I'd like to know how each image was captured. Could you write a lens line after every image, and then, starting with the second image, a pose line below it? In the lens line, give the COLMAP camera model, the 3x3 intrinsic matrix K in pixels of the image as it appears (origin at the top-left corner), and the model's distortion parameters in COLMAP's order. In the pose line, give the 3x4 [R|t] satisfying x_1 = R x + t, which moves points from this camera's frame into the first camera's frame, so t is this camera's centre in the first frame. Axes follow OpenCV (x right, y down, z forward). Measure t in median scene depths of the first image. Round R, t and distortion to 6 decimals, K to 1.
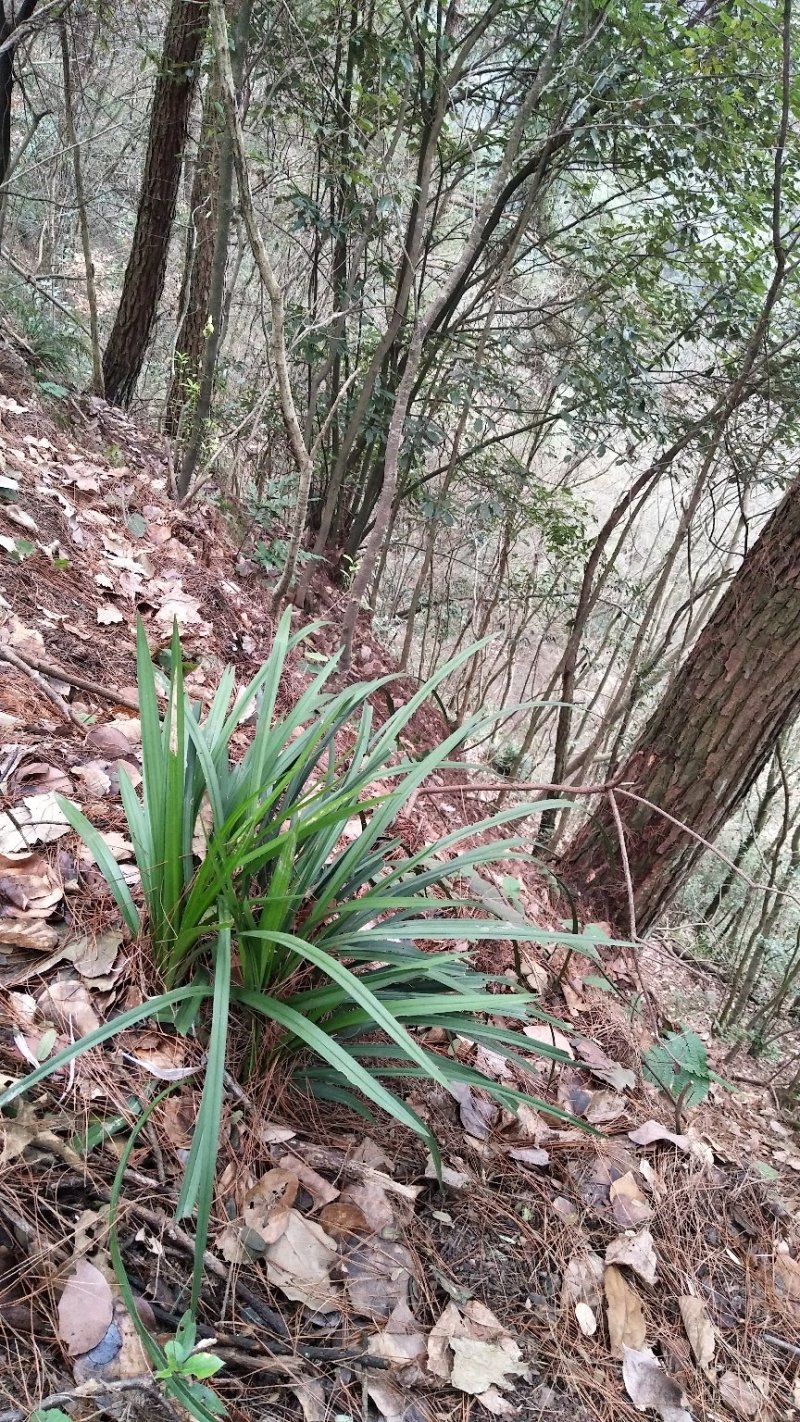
lens RADIAL K [[1086.7, 0, 422.7], [0, 1086.7, 736.3], [0, 0, 1]] dist [0.106335, -0.163625]
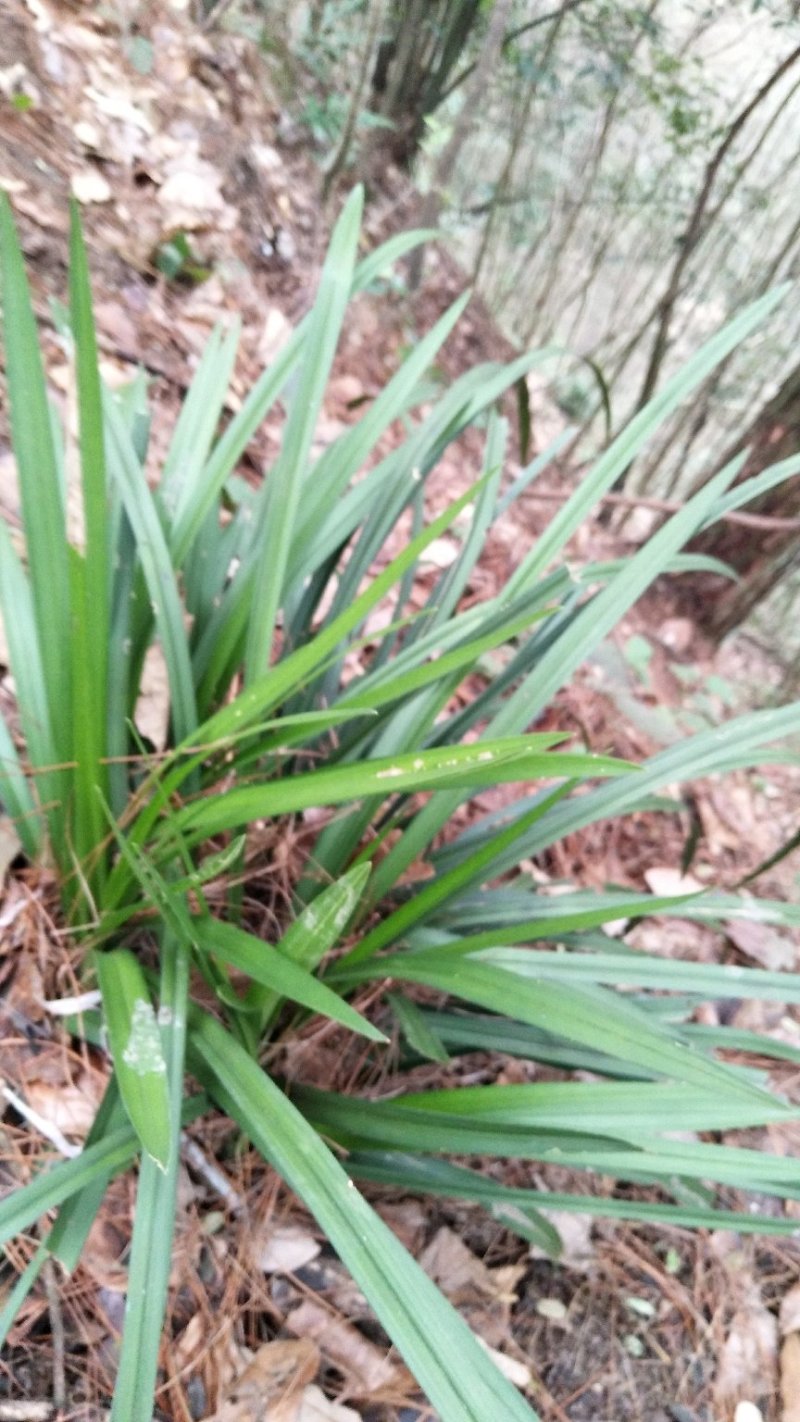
lens RADIAL K [[1105.9, 0, 402.3], [0, 1105.9, 725.7], [0, 0, 1]] dist [0.059317, -0.114404]
pose [[0.995355, 0.089468, -0.035548, -0.062179], [-0.073623, 0.945318, 0.317732, -0.051144], [0.062031, -0.313639, 0.947514, 0.444924]]
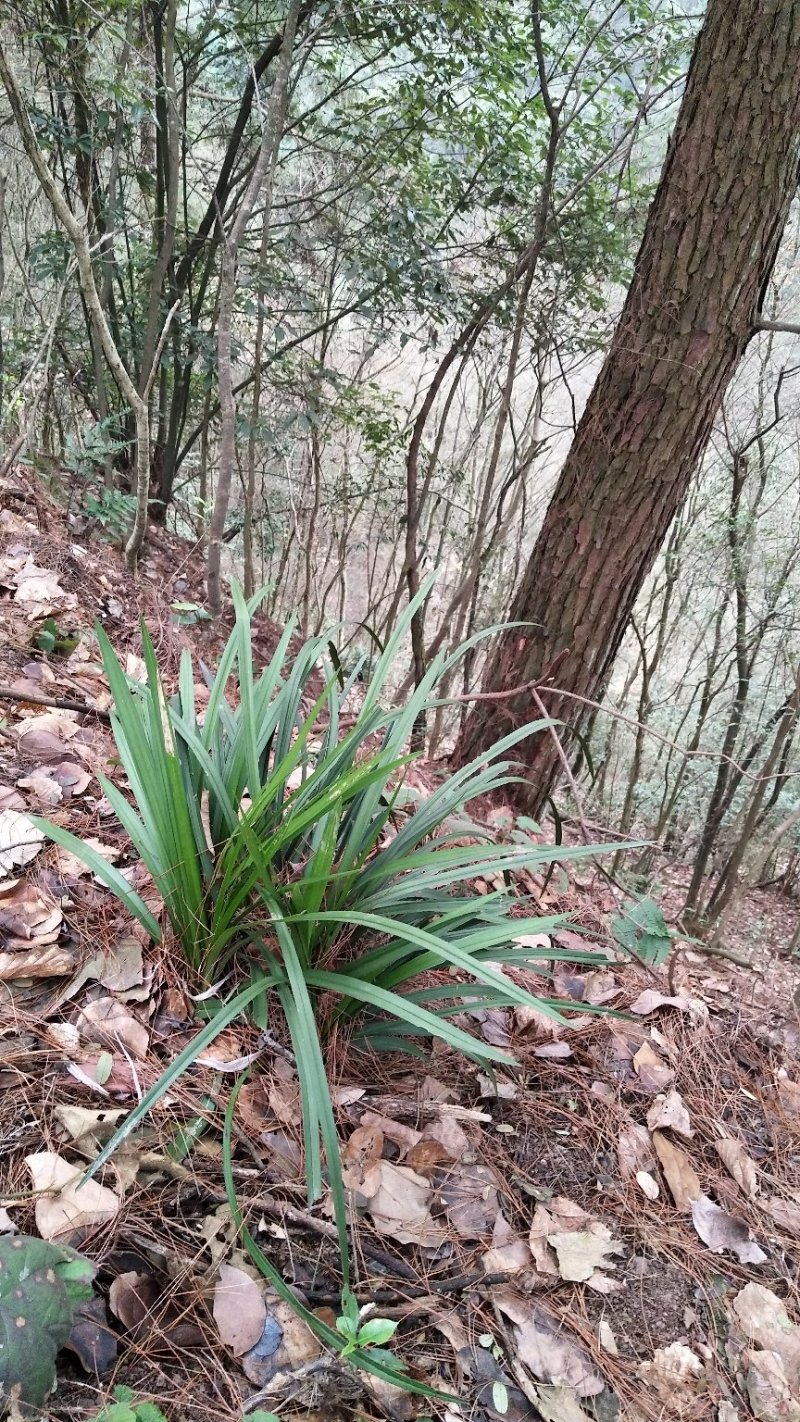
lens RADIAL K [[1086.7, 0, 422.7], [0, 1086.7, 736.3], [0, 0, 1]] dist [0.106335, -0.163625]
pose [[0.970647, -0.201816, 0.130819, -0.104250], [0.189627, 0.976763, 0.099877, -0.042872], [-0.147936, -0.072139, 0.986362, 0.003925]]
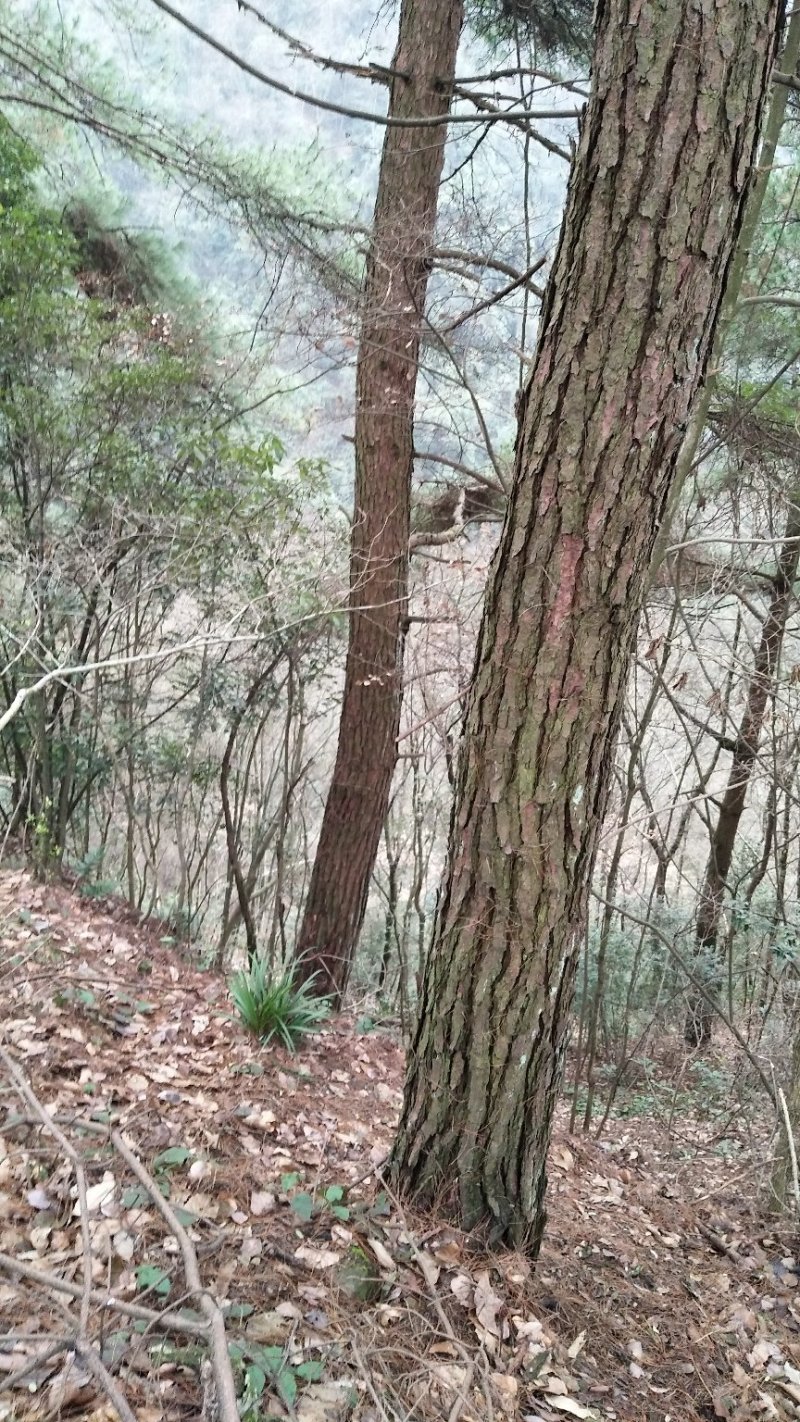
lens RADIAL K [[1086.7, 0, 422.7], [0, 1086.7, 736.3], [0, 0, 1]] dist [0.106335, -0.163625]
pose [[0.883404, -0.307769, 0.353378, -0.759184], [0.342104, 0.938914, -0.037489, -0.512988], [-0.320254, 0.154010, 0.934729, -3.406728]]
